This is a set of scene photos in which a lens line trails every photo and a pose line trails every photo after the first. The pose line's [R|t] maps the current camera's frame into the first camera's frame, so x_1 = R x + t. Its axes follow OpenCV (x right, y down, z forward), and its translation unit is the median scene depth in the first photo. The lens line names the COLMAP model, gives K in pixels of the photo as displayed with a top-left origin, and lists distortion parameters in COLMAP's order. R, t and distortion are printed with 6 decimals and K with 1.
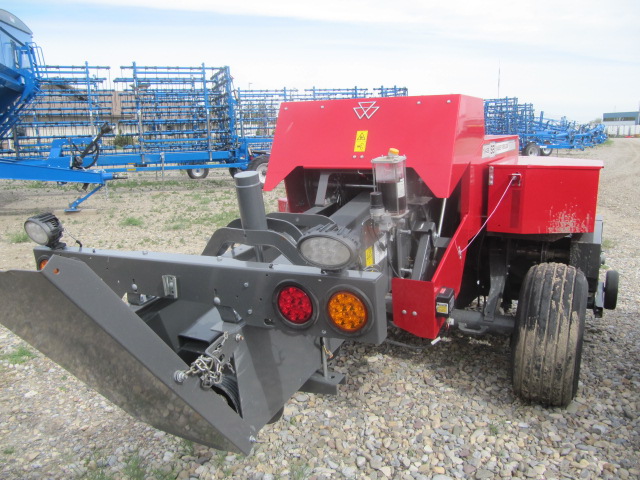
lens RADIAL K [[521.8, 0, 322.4], [0, 521.8, 241.4], [0, 0, 1]] dist [-0.051944, 0.025147]
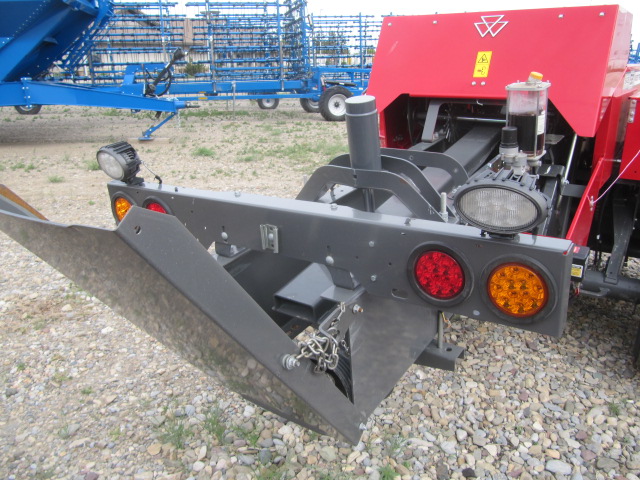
lens RADIAL K [[521.8, 0, 322.6], [0, 521.8, 239.8], [0, 0, 1]] dist [-0.051944, 0.025147]
pose [[0.991807, 0.049311, -0.117847, -0.067516], [-0.034653, 0.991758, 0.123347, -0.007810], [0.122958, -0.118253, 0.985341, 0.124642]]
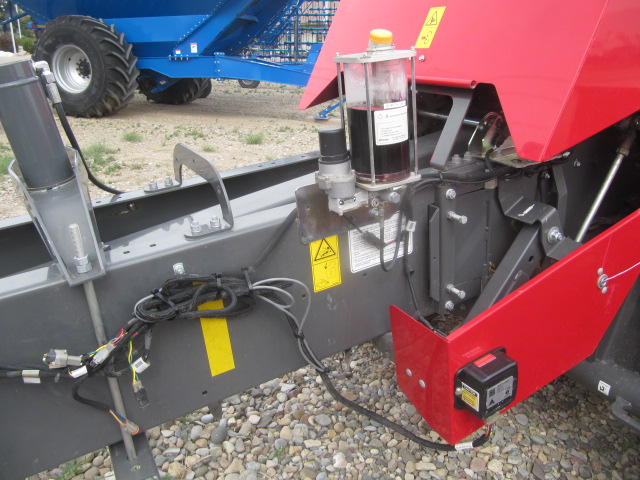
lens RADIAL K [[521.8, 0, 321.2], [0, 521.8, 240.0], [0, 0, 1]] dist [-0.051944, 0.025147]
pose [[0.839852, 0.215809, -0.498071, 0.284047], [-0.141019, 0.972811, 0.183720, -0.066020], [0.524177, -0.084060, 0.847451, 0.489310]]
